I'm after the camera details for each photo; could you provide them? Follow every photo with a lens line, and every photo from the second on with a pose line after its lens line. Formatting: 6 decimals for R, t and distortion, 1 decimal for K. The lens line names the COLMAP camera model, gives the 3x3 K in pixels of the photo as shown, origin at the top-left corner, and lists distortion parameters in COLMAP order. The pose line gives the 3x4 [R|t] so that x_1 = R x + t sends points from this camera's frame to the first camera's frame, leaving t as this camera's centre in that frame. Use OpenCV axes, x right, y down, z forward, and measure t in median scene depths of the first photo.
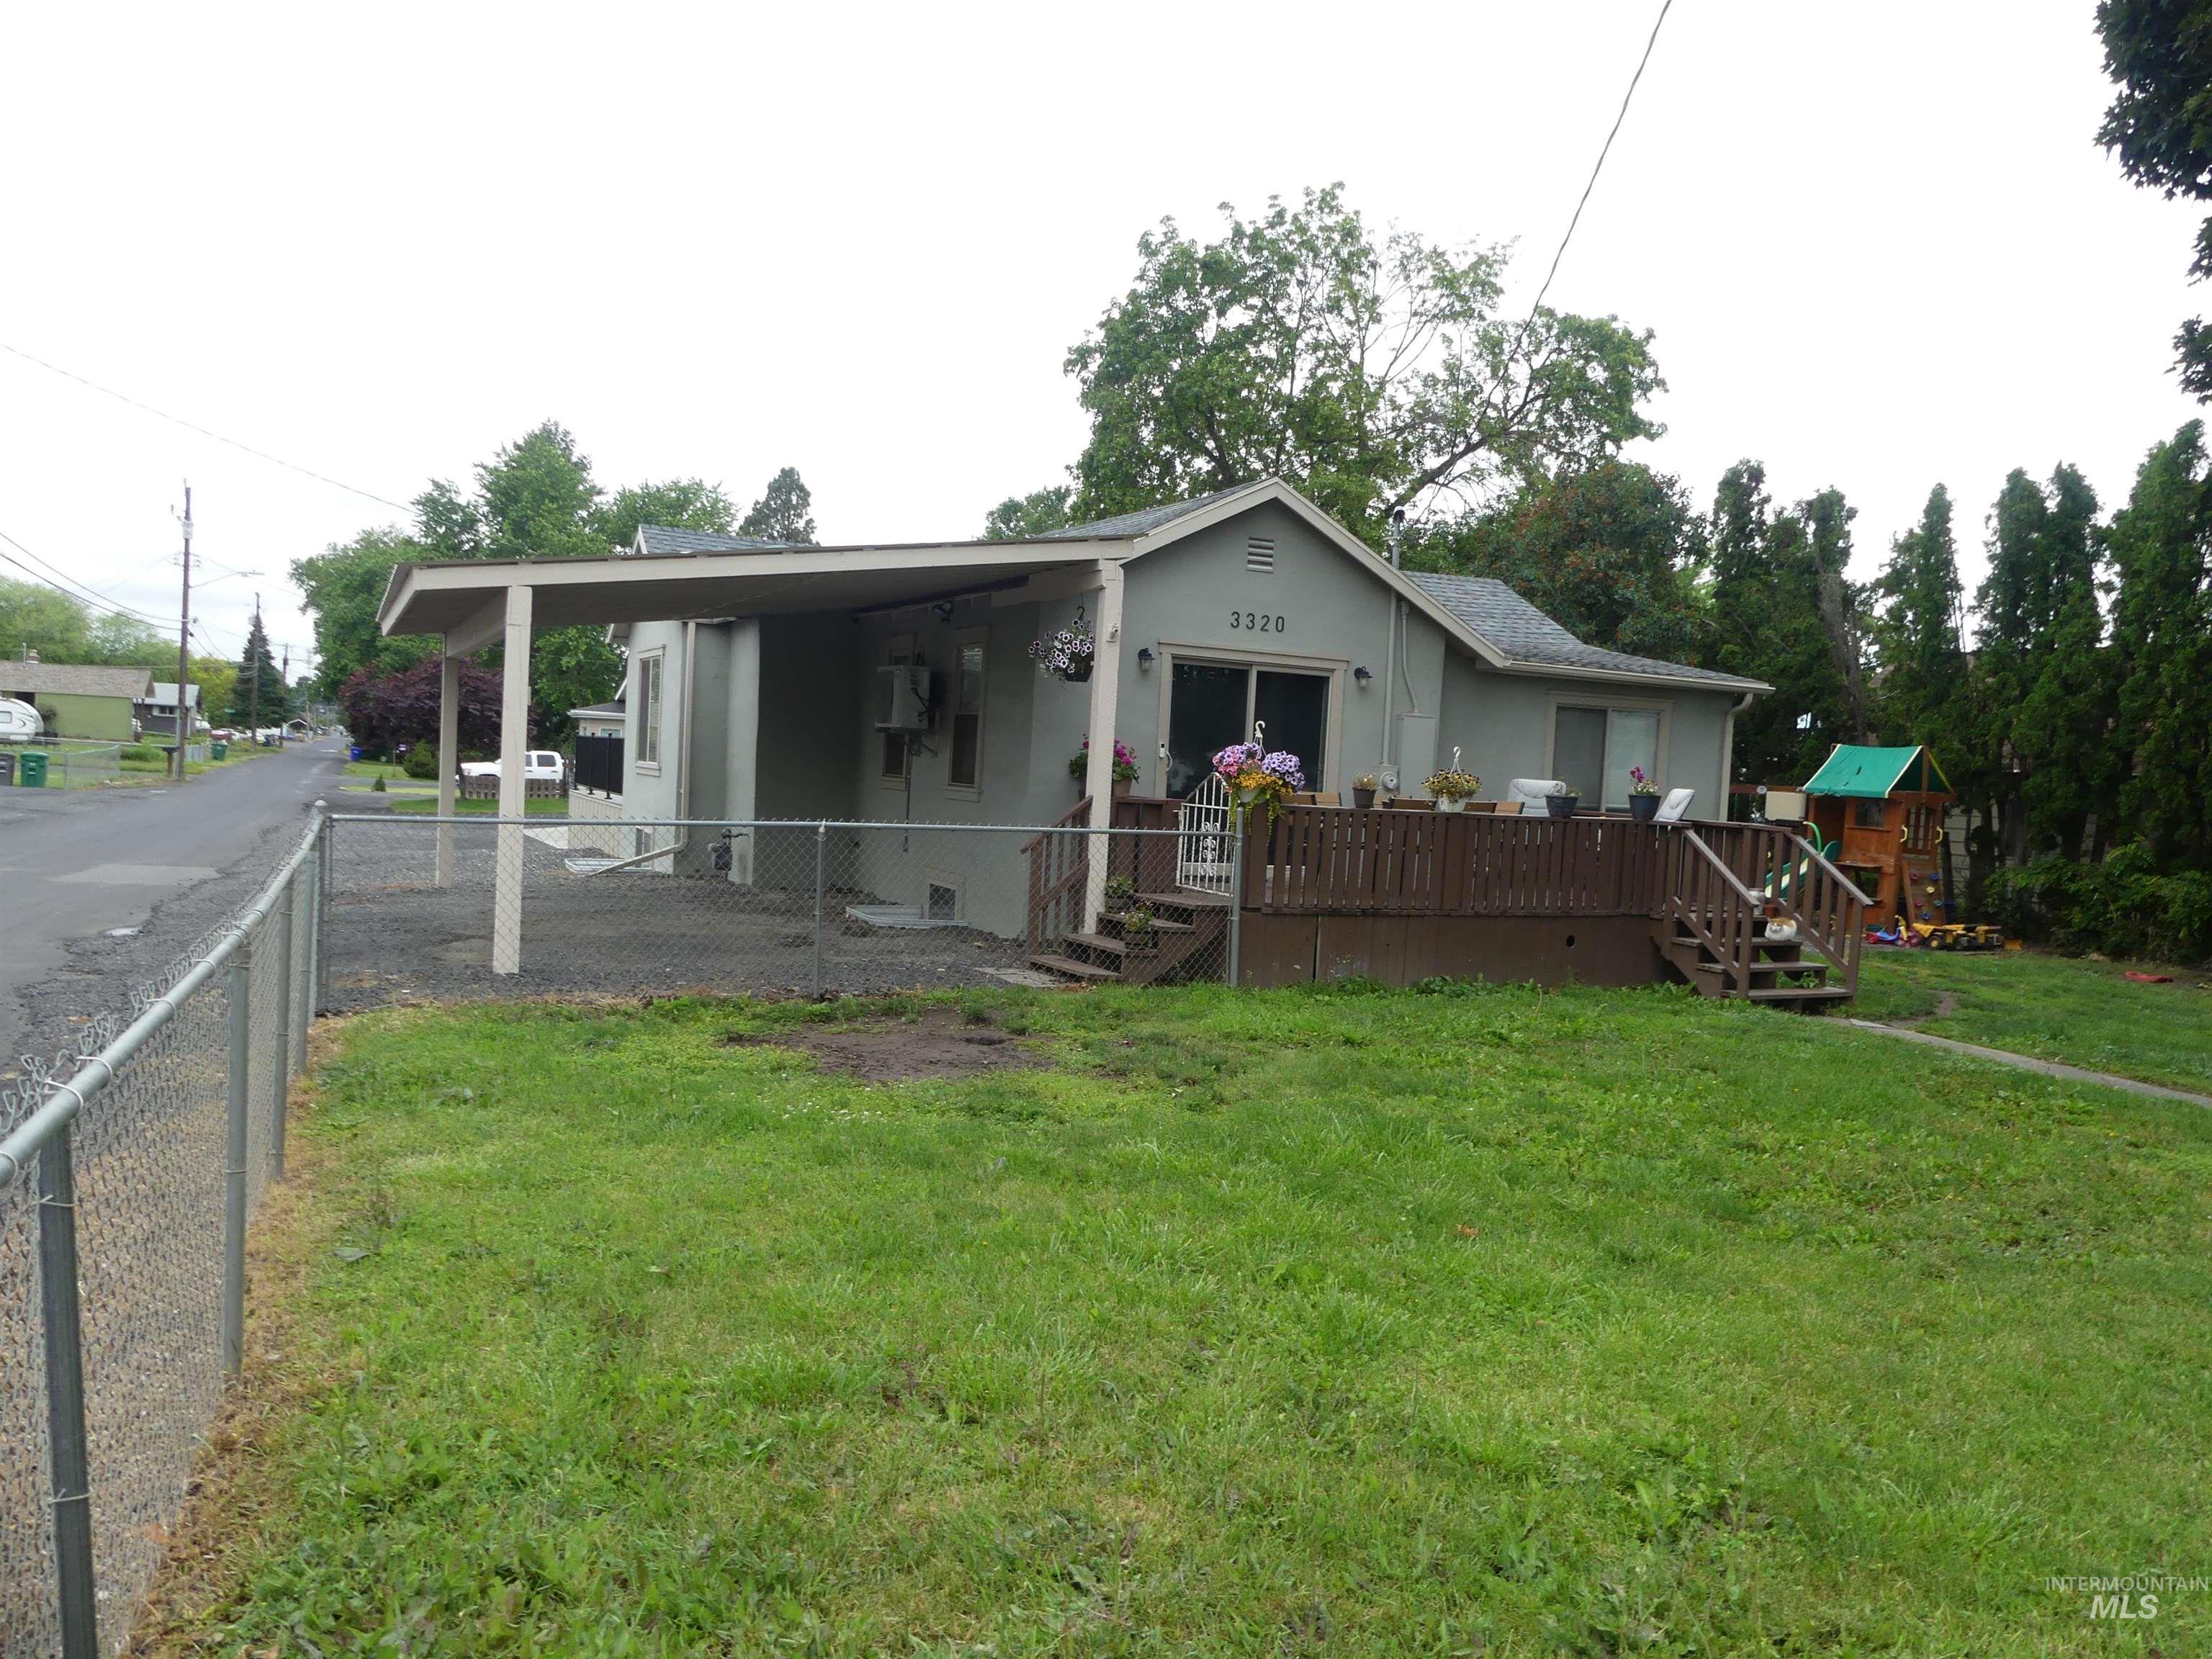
lens RADIAL K [[1629.6, 0, 1145.6], [0, 1629.6, 831.2], [0, 0, 1]] dist [-0.014428, 0.024115]
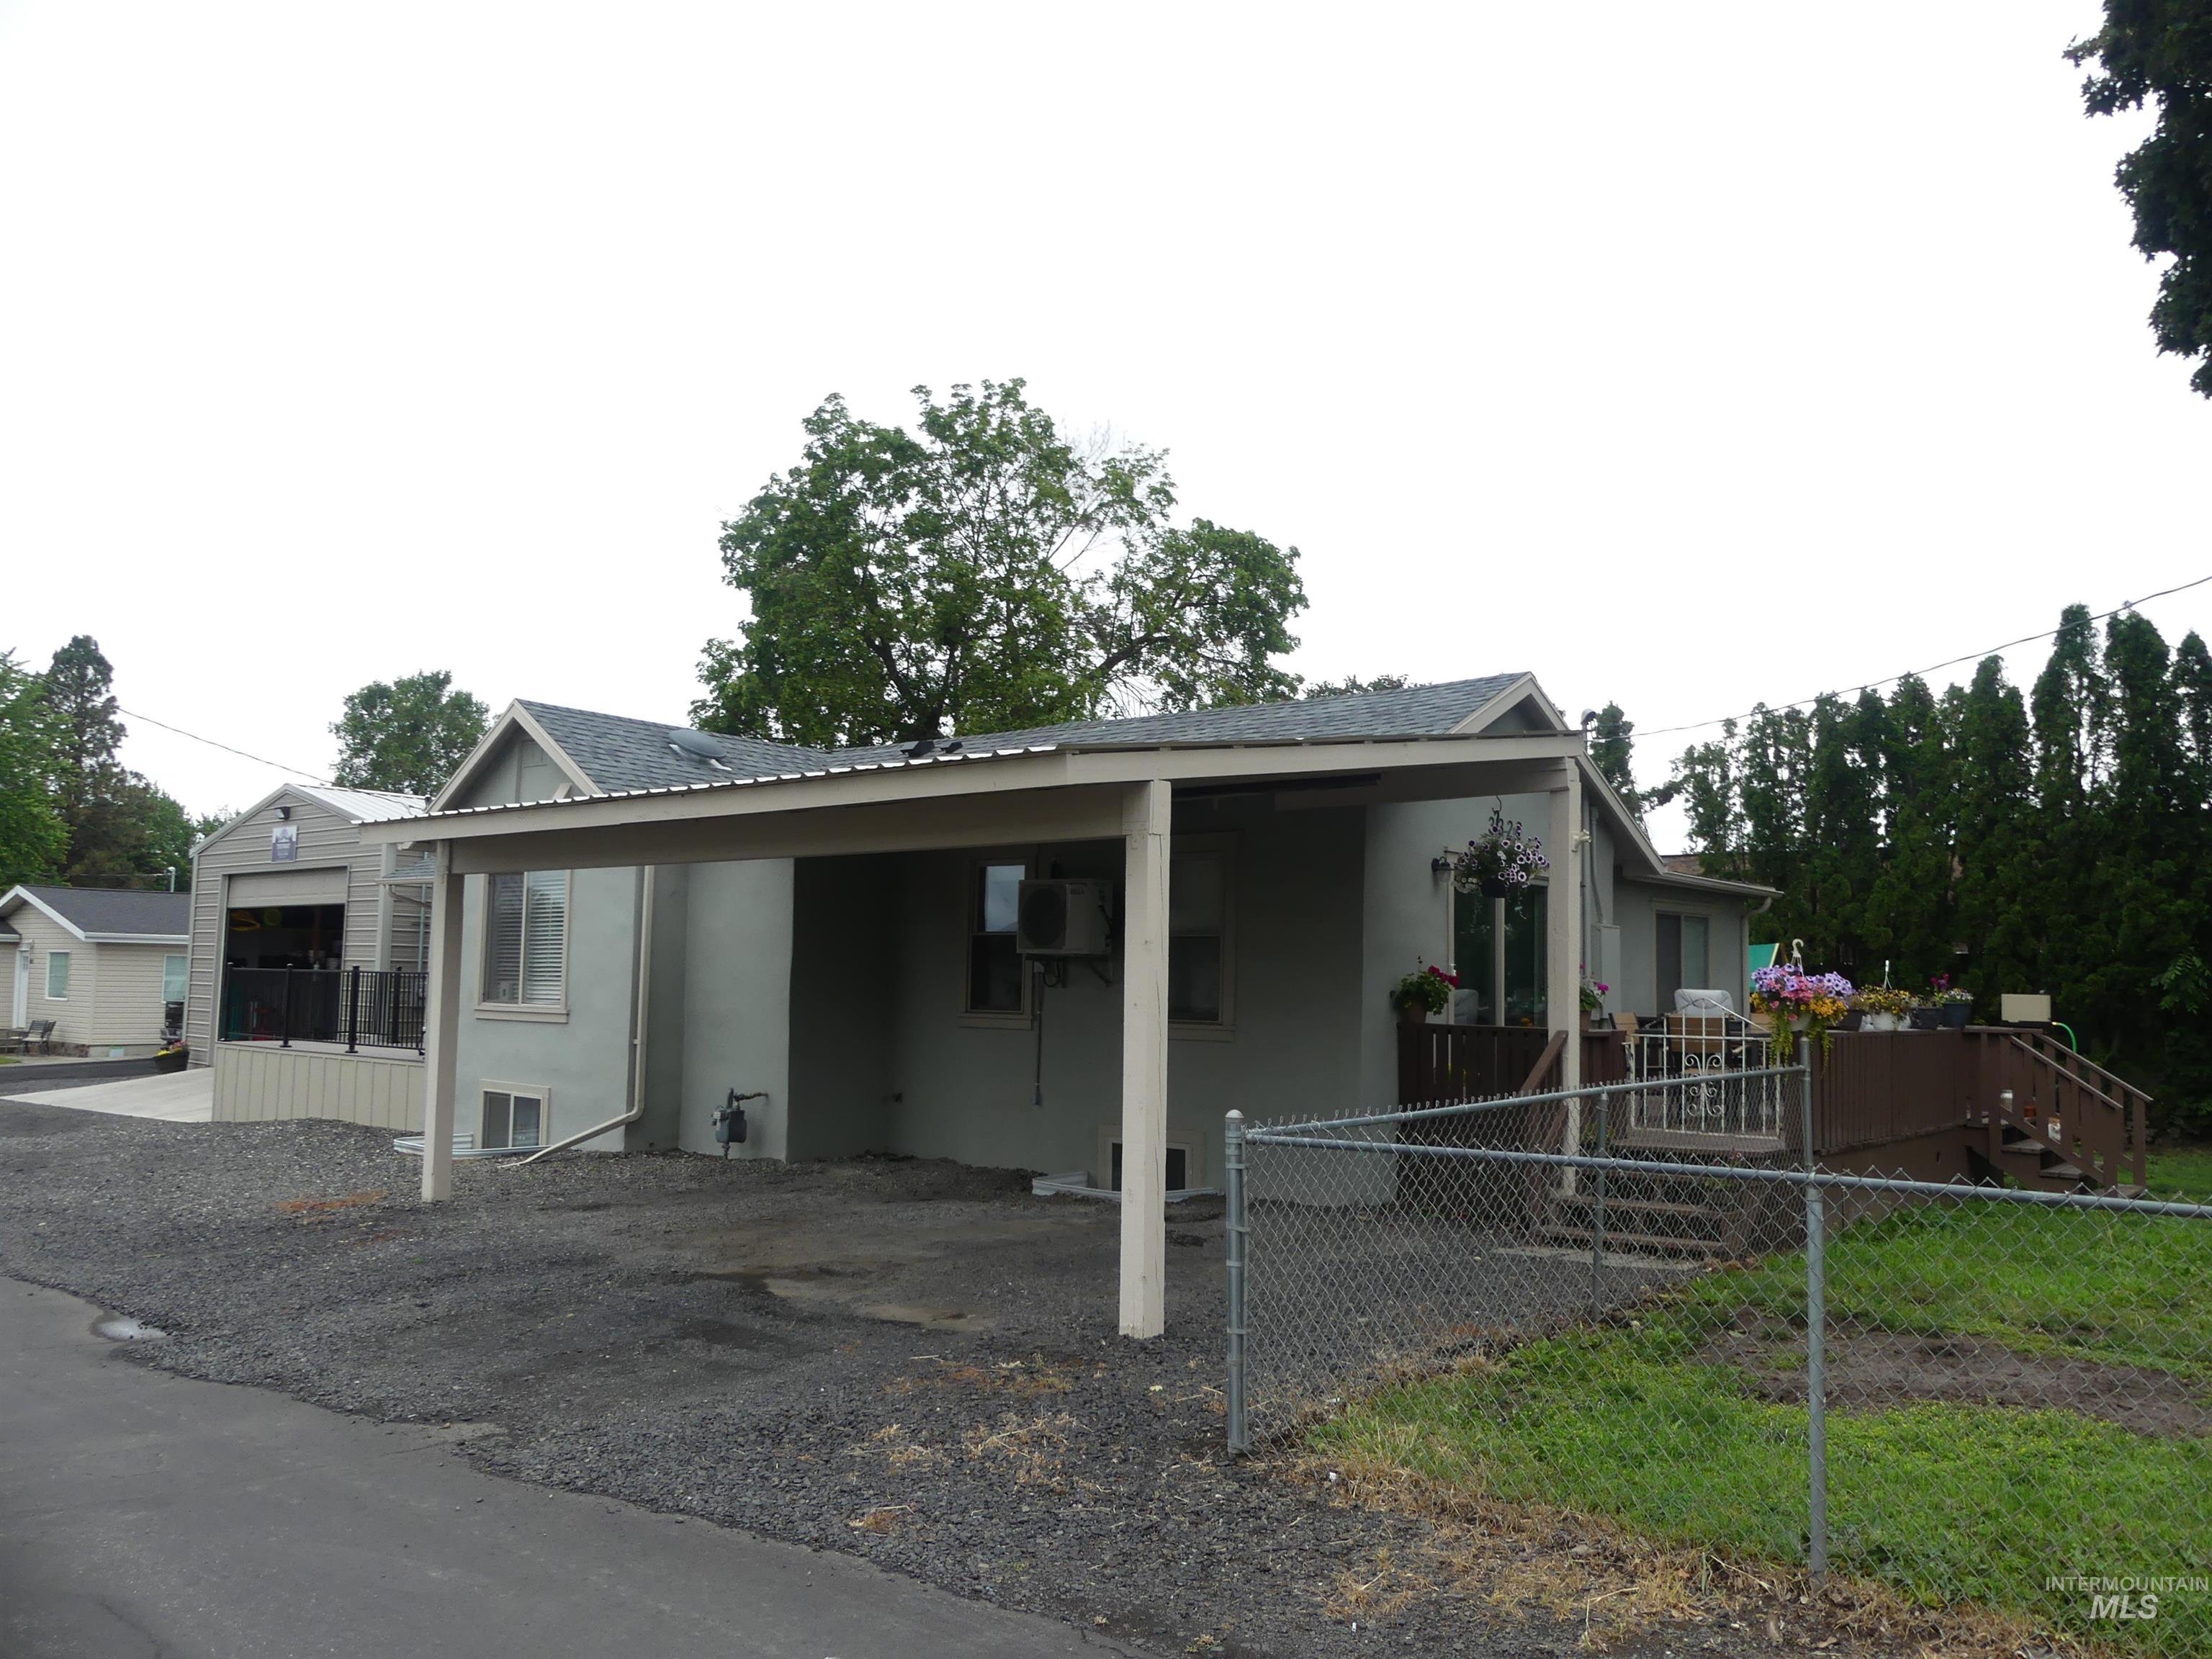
lens RADIAL K [[1639.0, 0, 1123.8], [0, 1639.0, 819.7], [0, 0, 1]] dist [-0.027001, 0.007240]
pose [[0.915053, 0.007366, 0.403267, -0.174919], [0.044719, 0.991816, -0.119588, -0.011869], [-0.400847, 0.127463, 0.907235, 0.090499]]
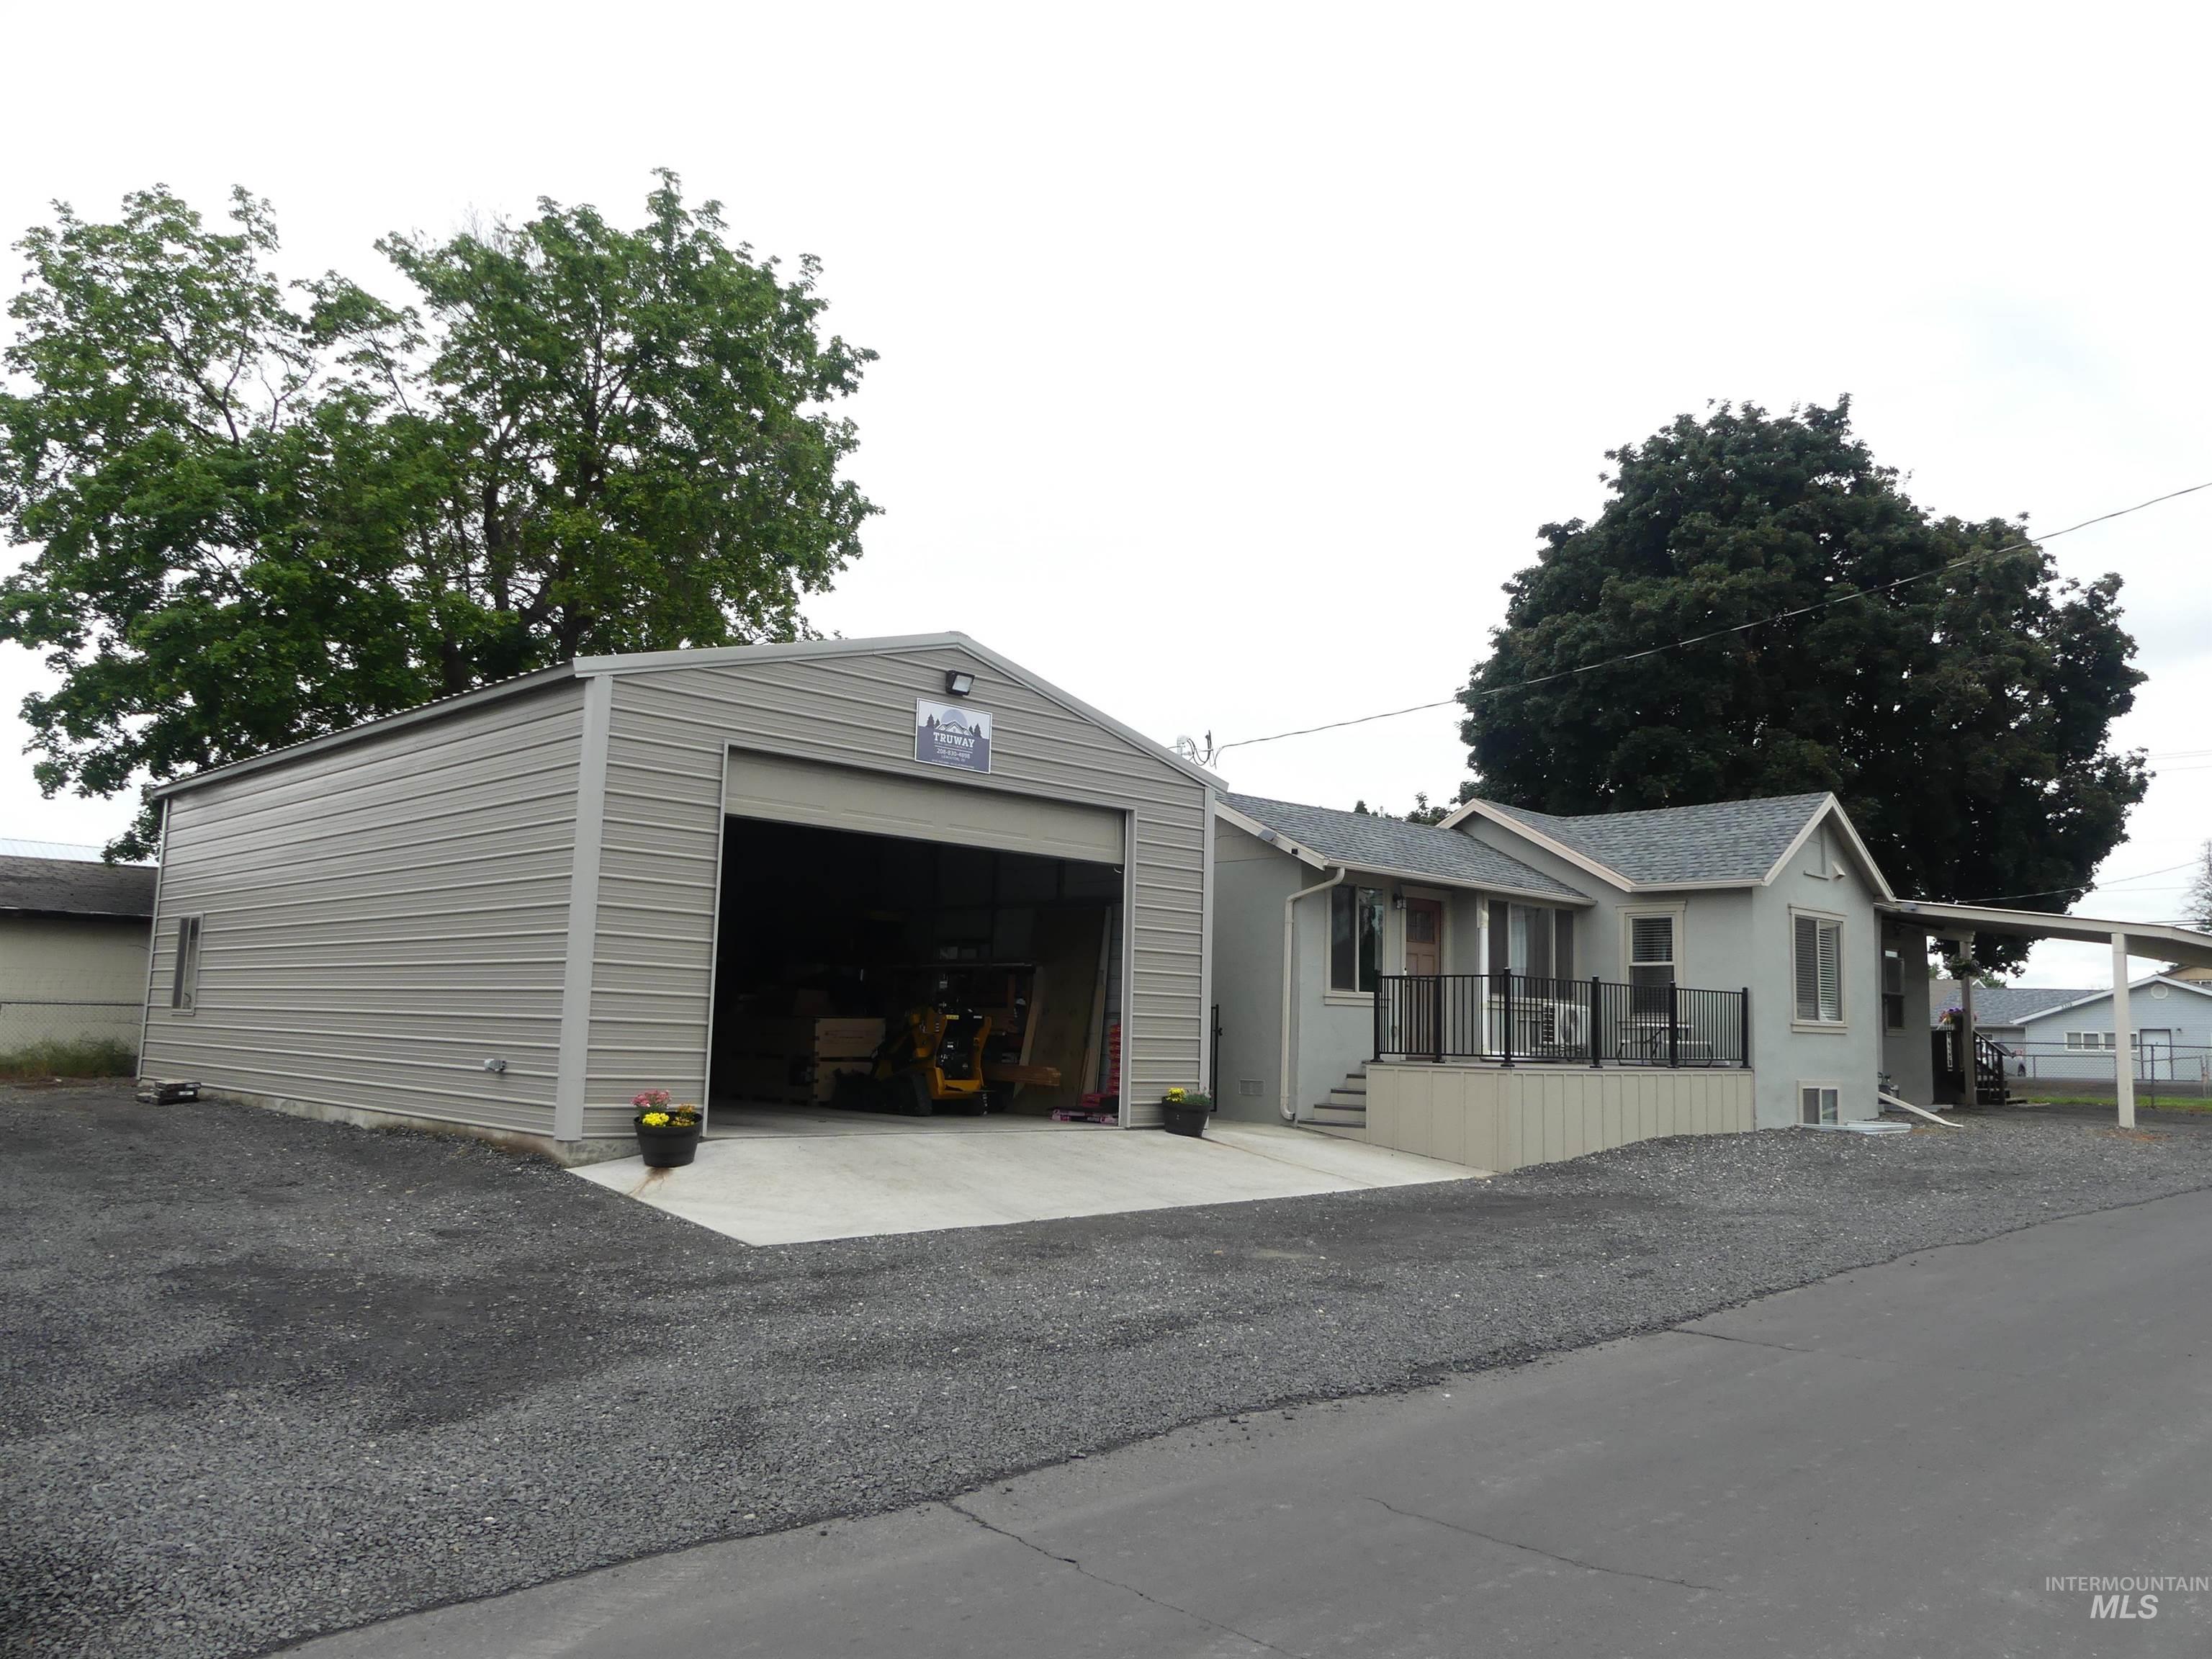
lens RADIAL K [[1638.4, 0, 1148.7], [0, 1638.4, 833.6], [0, 0, 1]] dist [-0.010382, -0.000751]
pose [[-0.311928, 0.053439, 0.948602, -0.566367], [-0.000029, 0.998416, -0.056255, -0.049946], [-0.950106, -0.017575, -0.311432, 0.845995]]
